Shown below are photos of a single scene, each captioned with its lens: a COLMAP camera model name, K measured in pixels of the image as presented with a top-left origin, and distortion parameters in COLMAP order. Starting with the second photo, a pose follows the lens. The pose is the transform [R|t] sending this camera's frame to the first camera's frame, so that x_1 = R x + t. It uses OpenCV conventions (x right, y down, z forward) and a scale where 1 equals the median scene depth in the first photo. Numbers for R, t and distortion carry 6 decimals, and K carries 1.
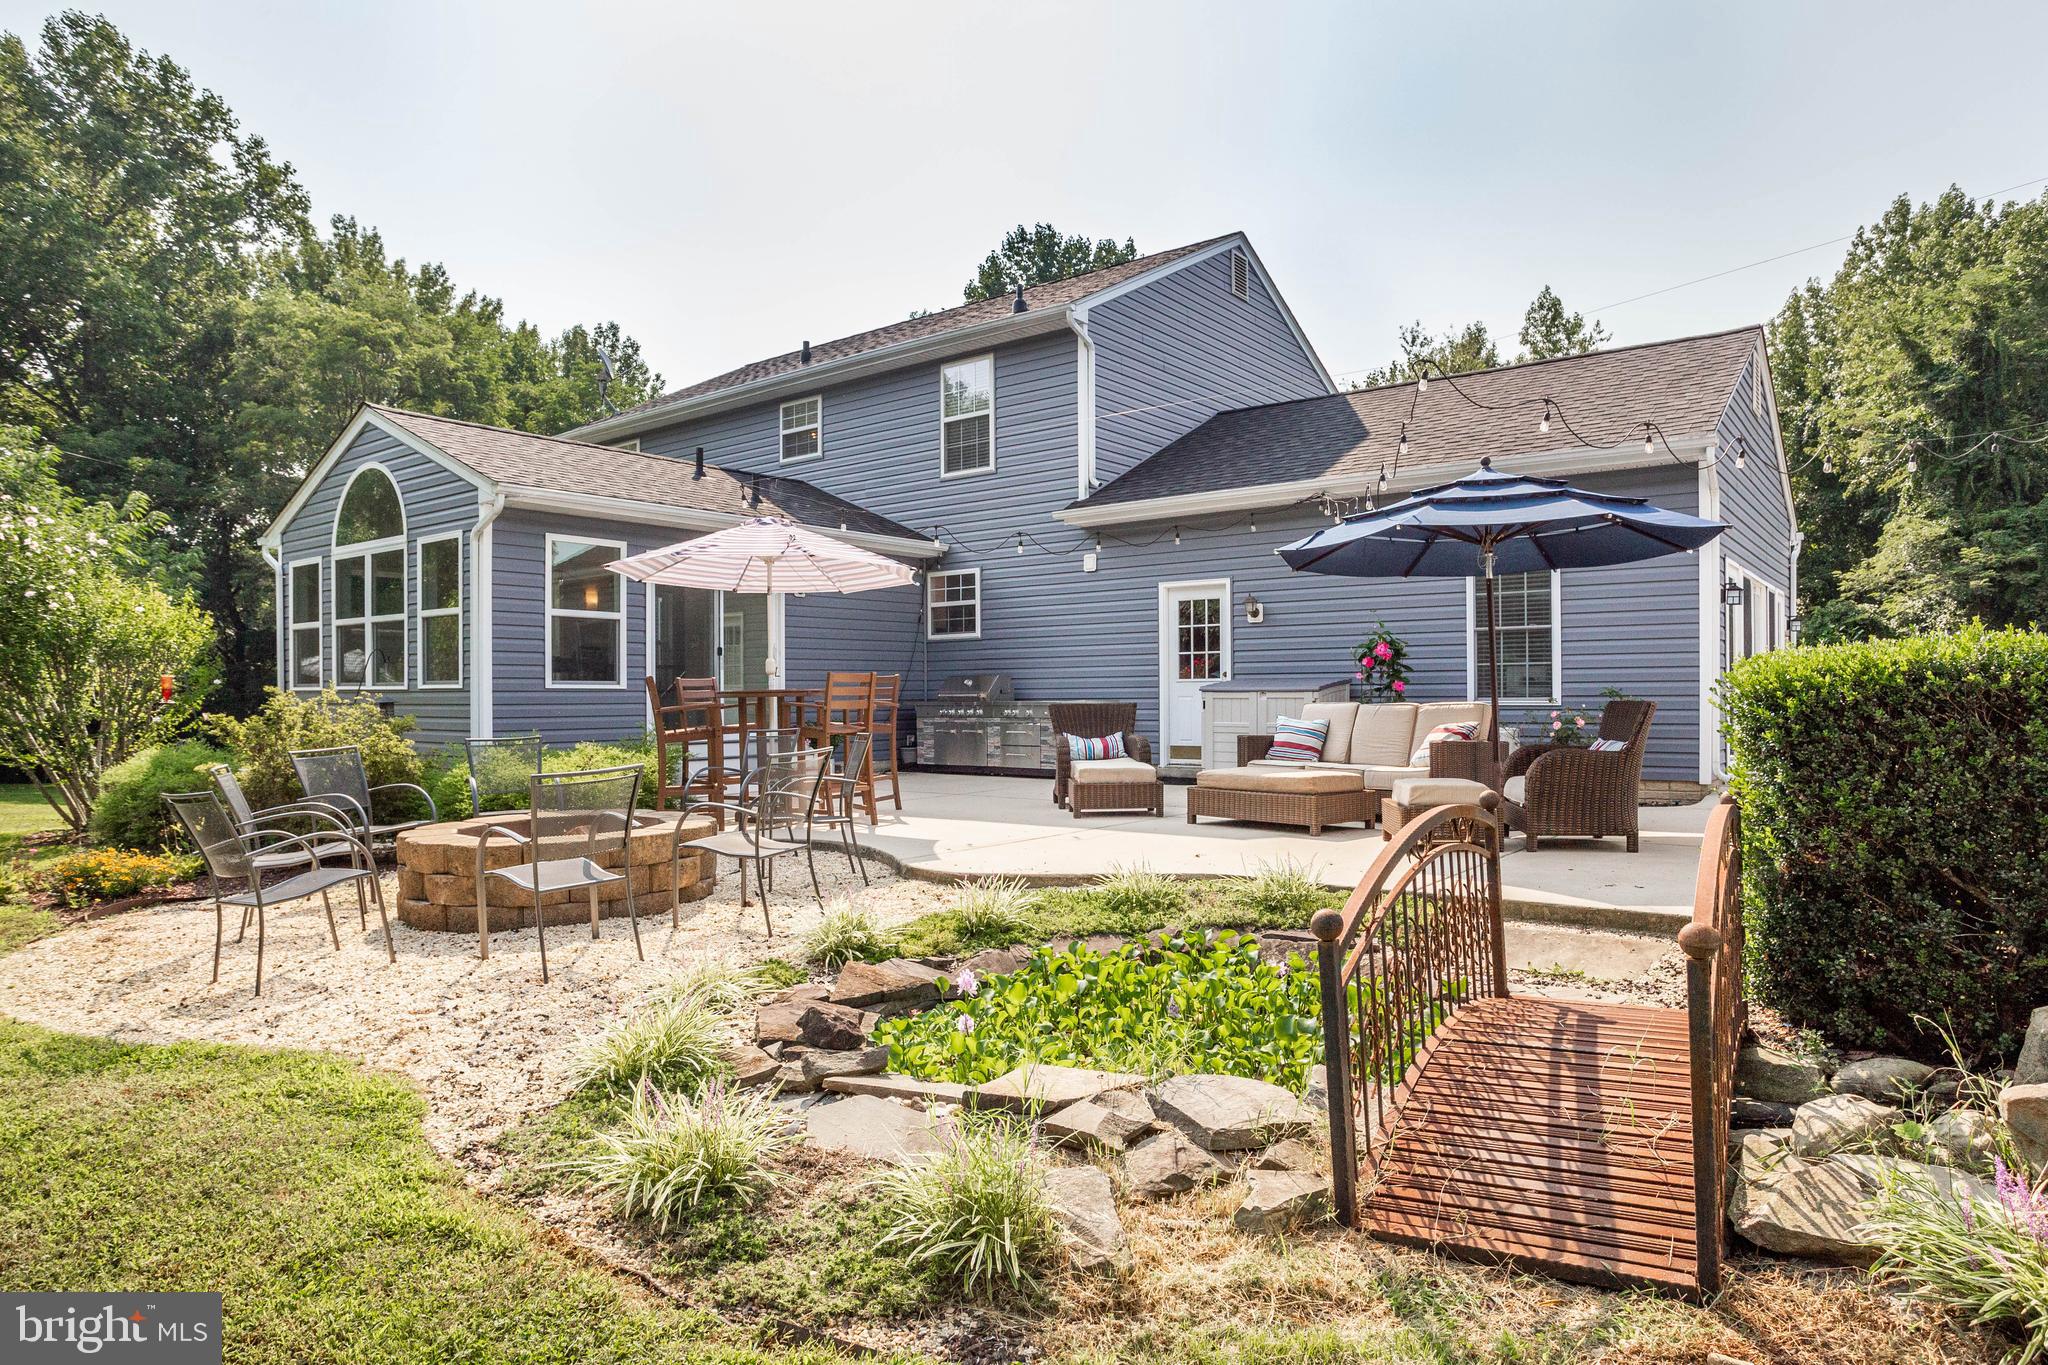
lens RADIAL K [[1172.4, 0, 1015.5], [0, 1172.4, 719.7], [0, 0, 1]] dist [-0.067692, 0.036314]
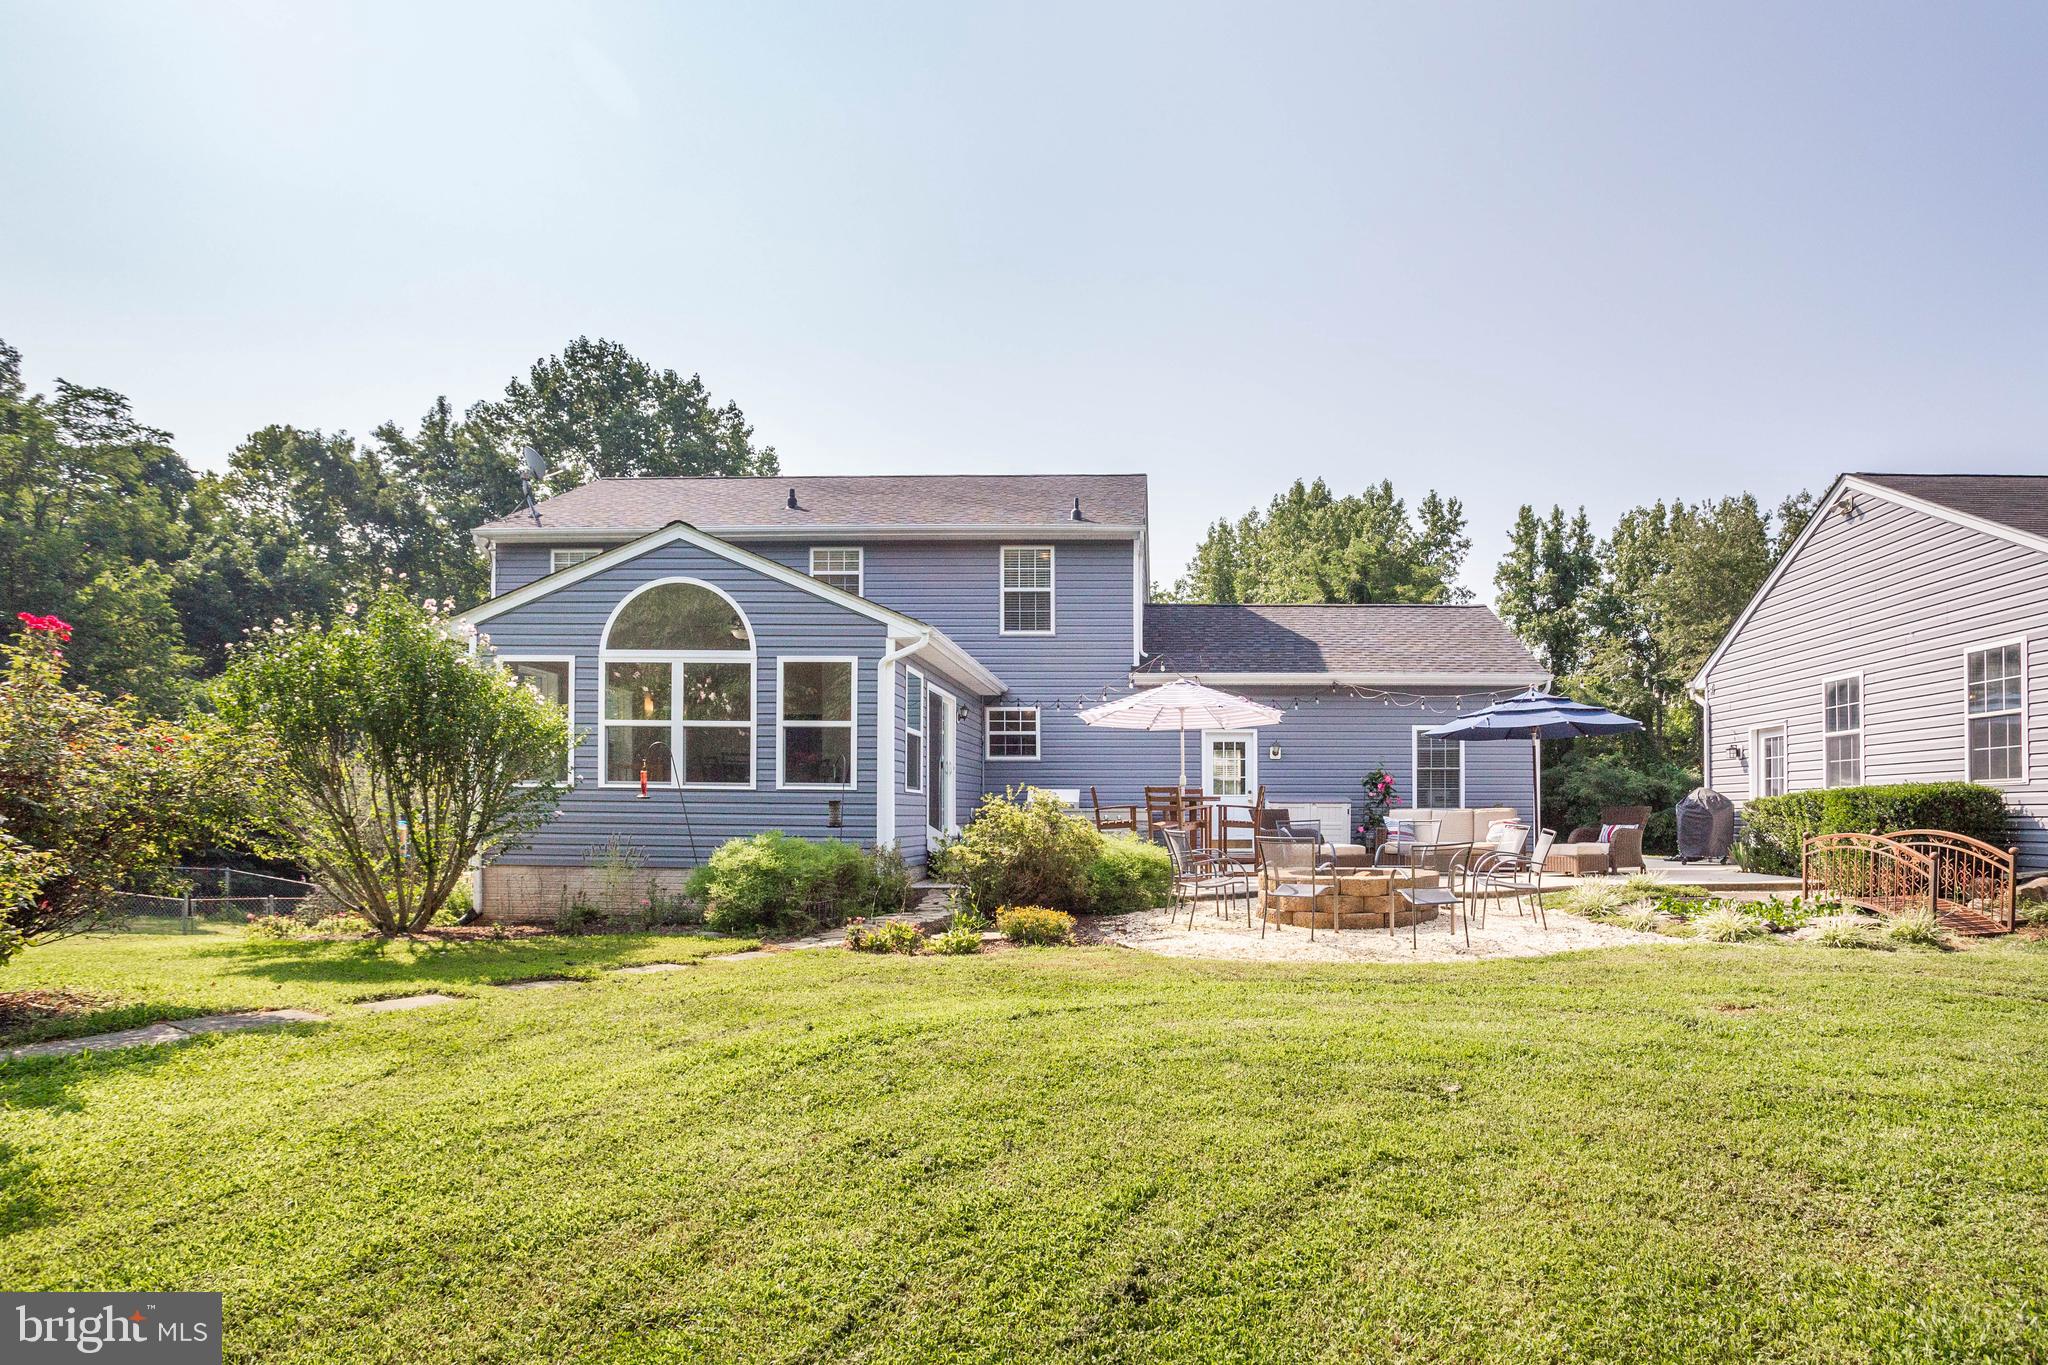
lens RADIAL K [[1113.9, 0, 1104.0], [0, 1113.9, 803.8], [0, 0, 1]] dist [-0.051225, 0.026211]
pose [[0.811297, 0.013476, 0.584479, -0.336023], [0.004117, 0.999578, -0.028761, 0.007054], [-0.584620, 0.025740, 0.810899, -0.024225]]
